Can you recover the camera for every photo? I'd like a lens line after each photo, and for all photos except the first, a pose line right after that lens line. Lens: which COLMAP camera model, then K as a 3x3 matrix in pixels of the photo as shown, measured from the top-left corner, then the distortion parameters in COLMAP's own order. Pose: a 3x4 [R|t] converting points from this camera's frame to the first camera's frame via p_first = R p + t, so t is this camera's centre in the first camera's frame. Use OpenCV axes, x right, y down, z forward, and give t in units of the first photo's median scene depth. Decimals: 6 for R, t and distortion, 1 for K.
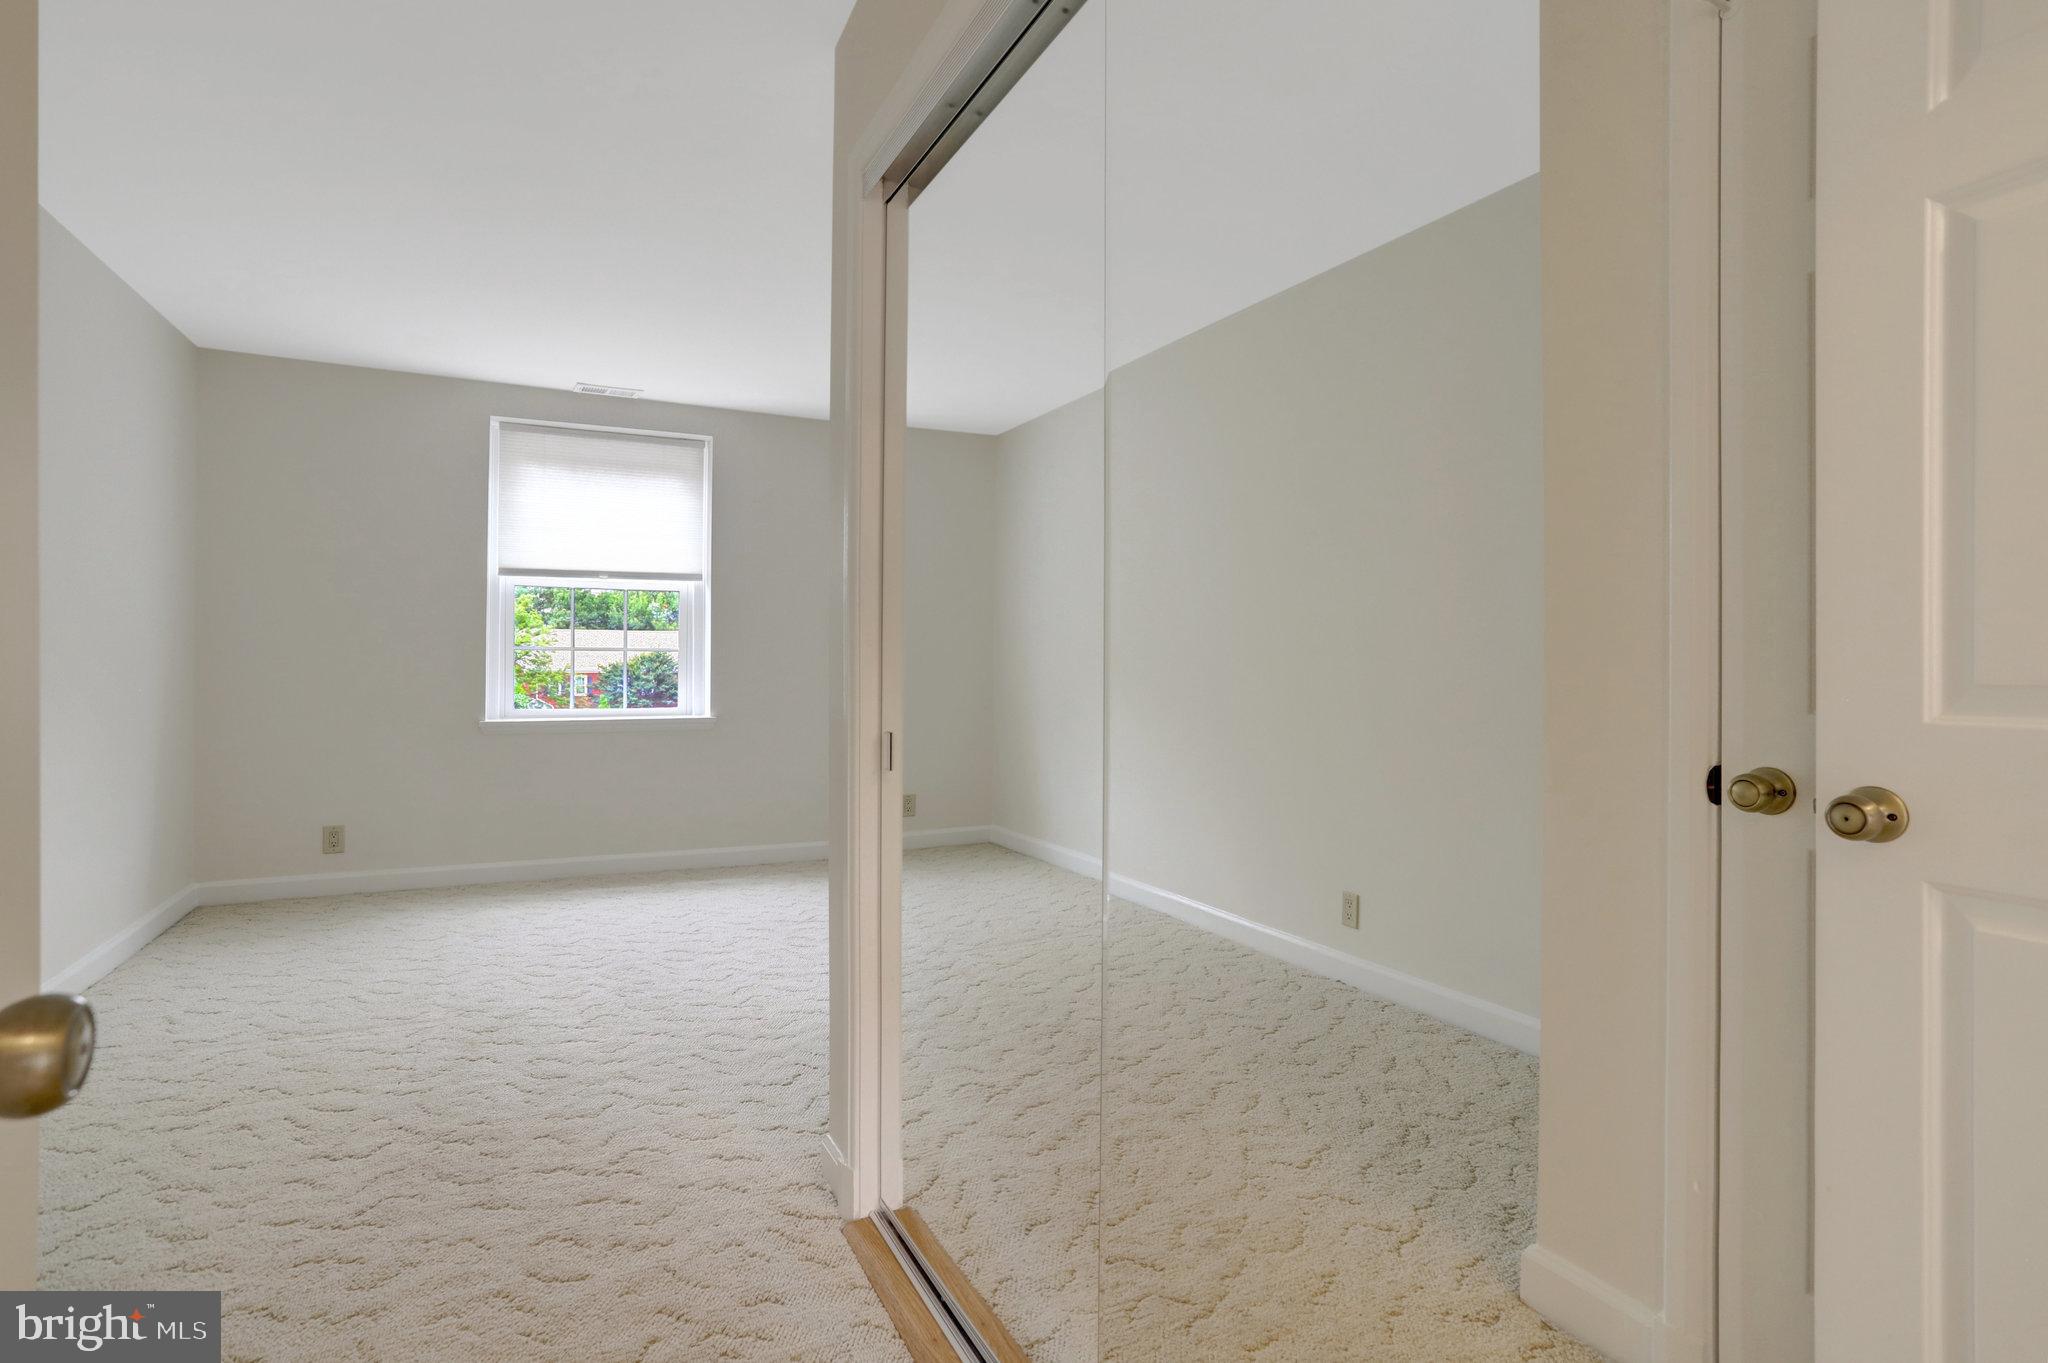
lens RADIAL K [[1011.3, 0, 1040.6], [0, 1011.3, 670.4], [0, 0, 1]] dist [-0.049681, 0.023109]
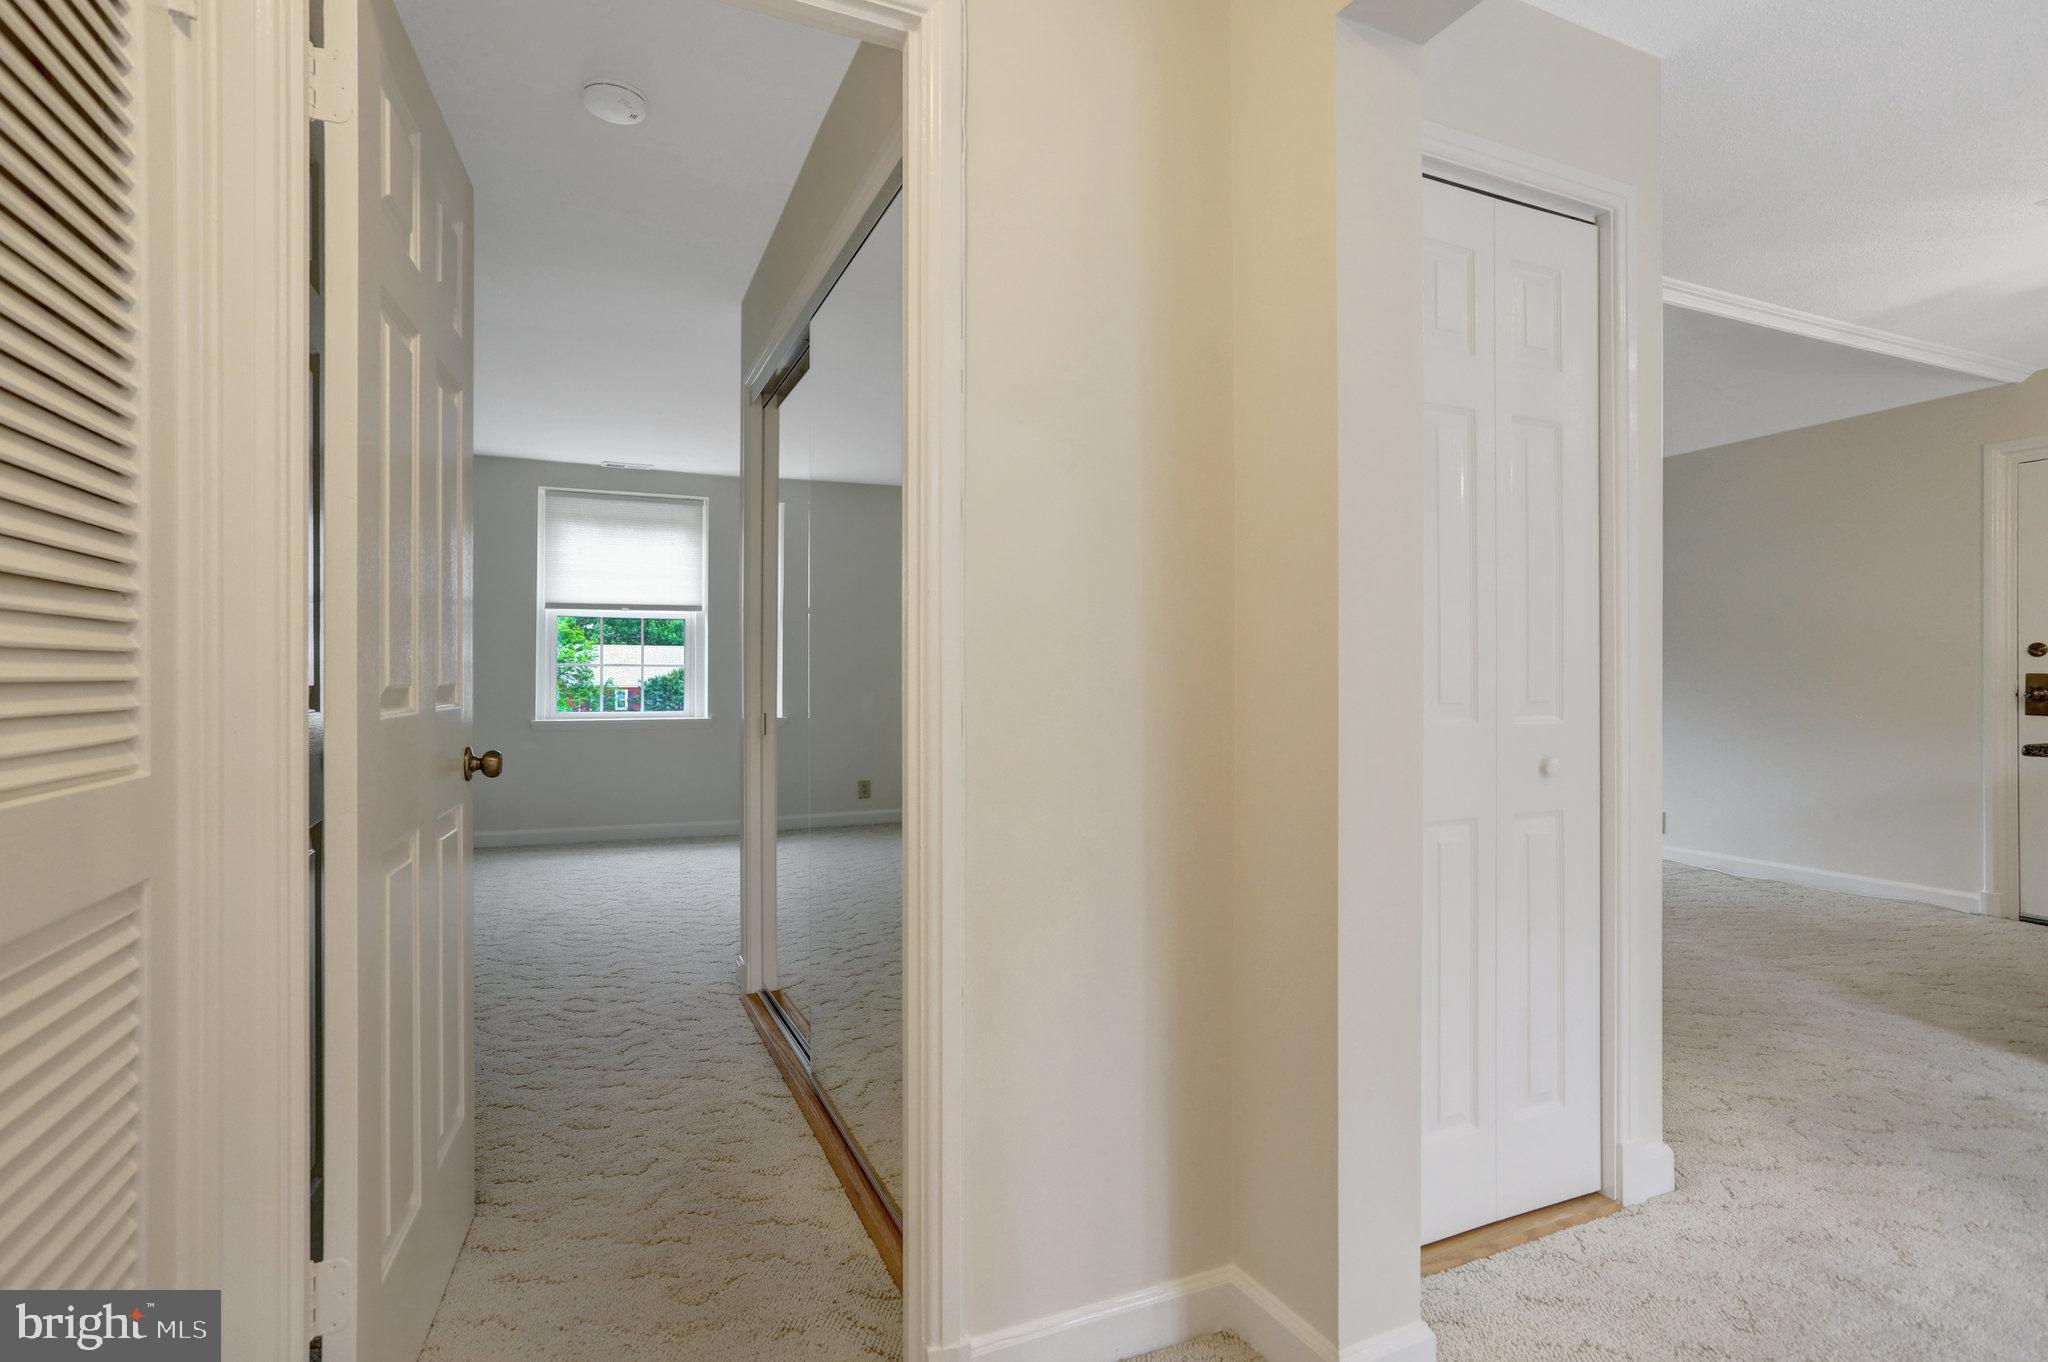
lens RADIAL K [[1011.3, 0, 1026.8], [0, 1011.3, 686.3], [0, 0, 1]] dist [-0.049681, 0.023109]
pose [[0.998883, -0.003507, -0.047120, 0.142047], [0.003638, 0.999990, 0.002693, 0.004400], [0.047110, -0.002862, 0.998886, -0.266952]]
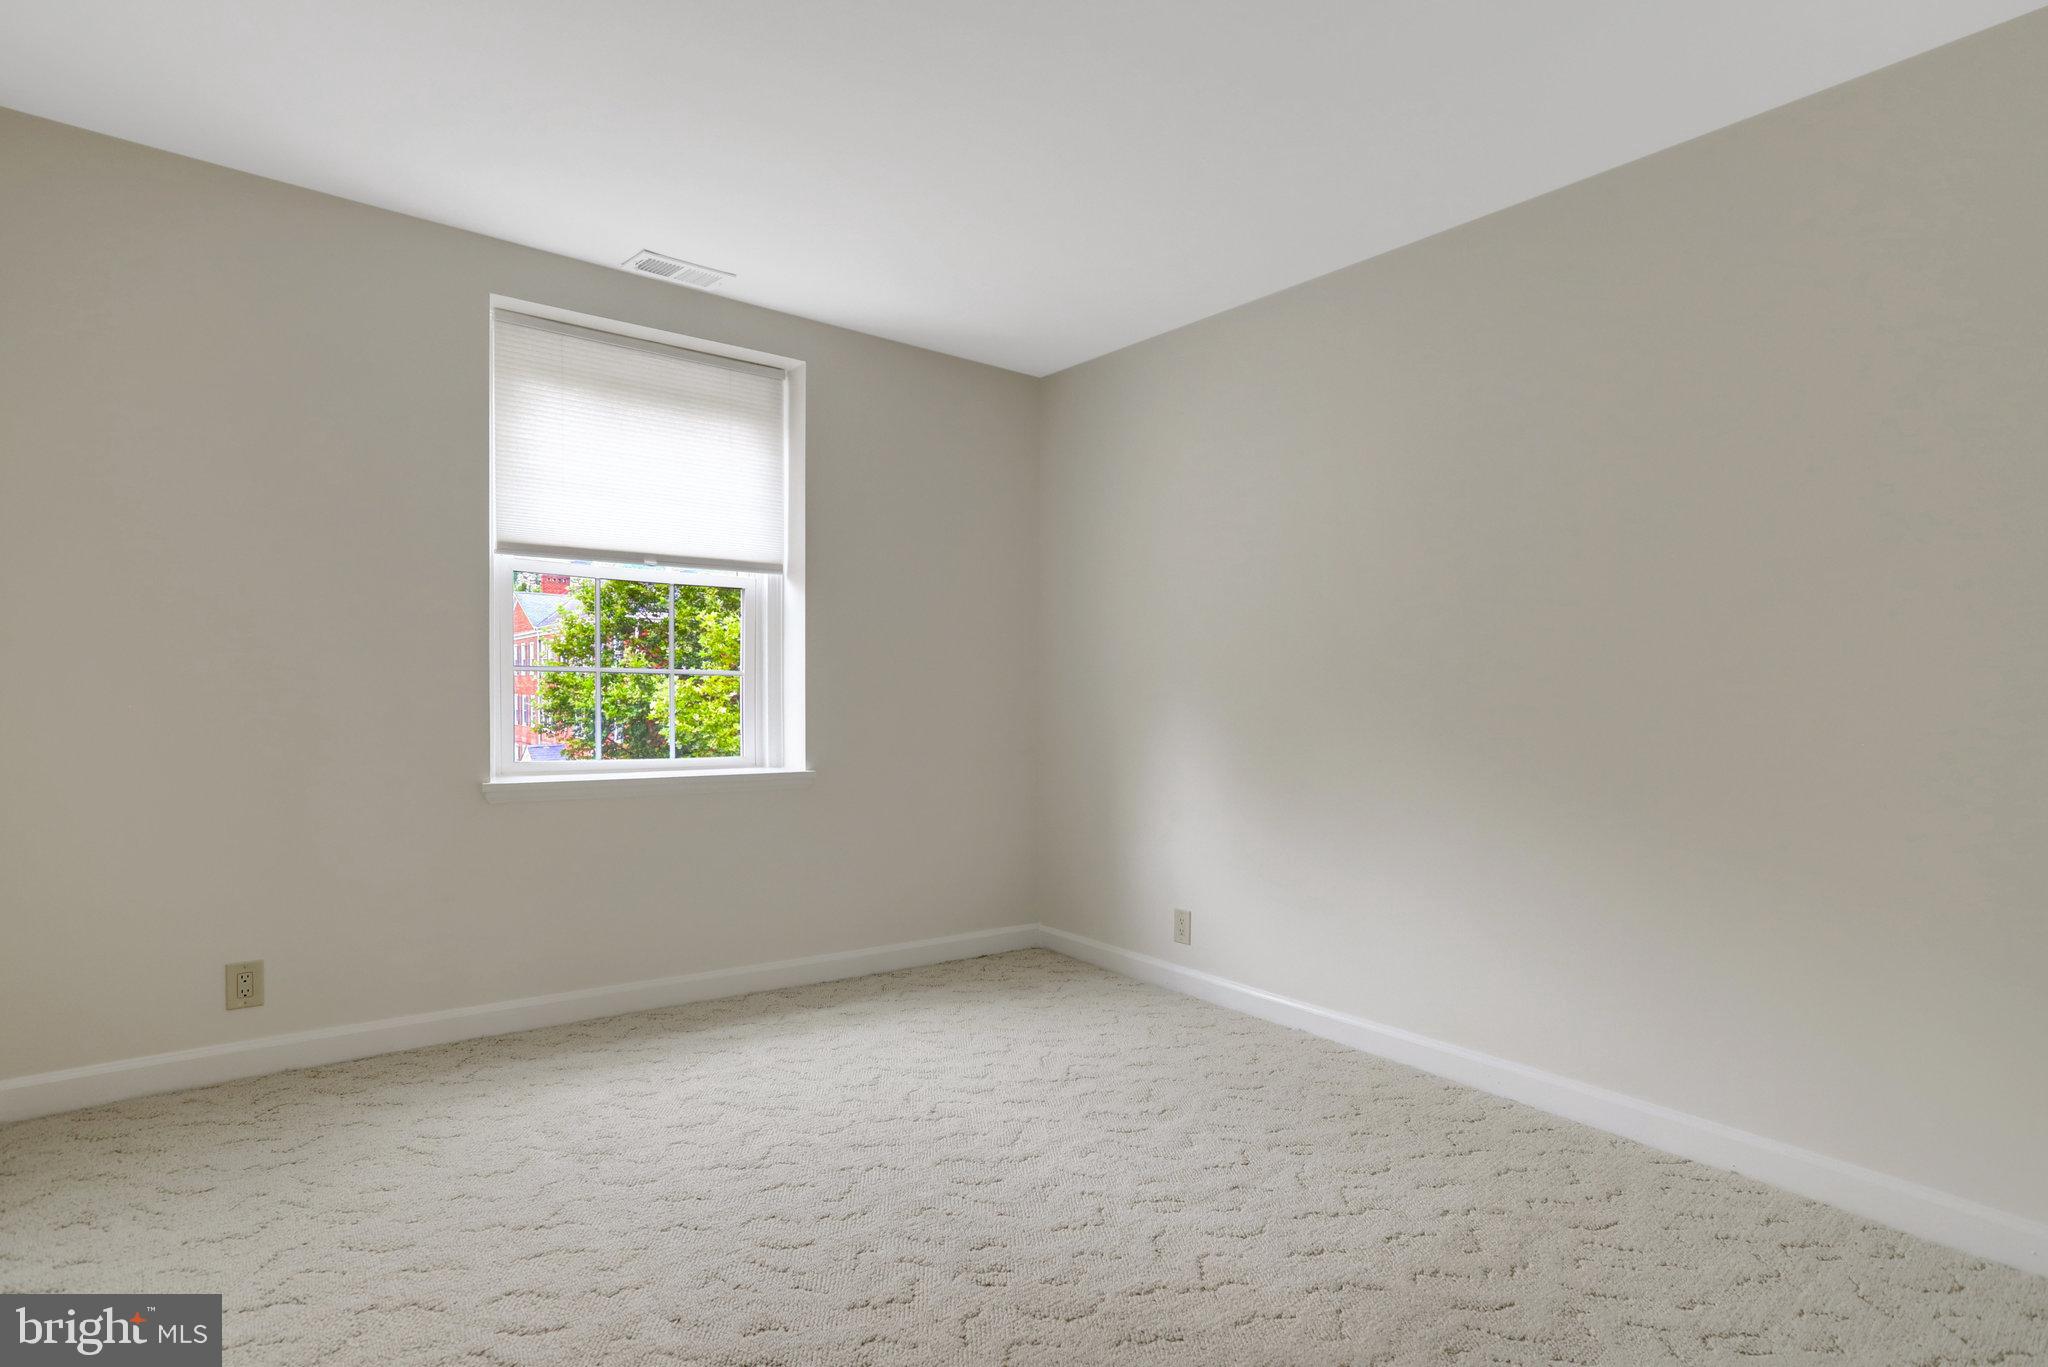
lens RADIAL K [[1011.3, 0, 924.6], [0, 1011.3, 726.6], [0, 0, 1]] dist [-0.049681, 0.023109]
pose [[0.988564, -0.003880, 0.150755, -0.368466], [0.003659, 0.999992, 0.001743, 0.015918], [-0.150760, -0.001172, 0.988570, 0.326942]]
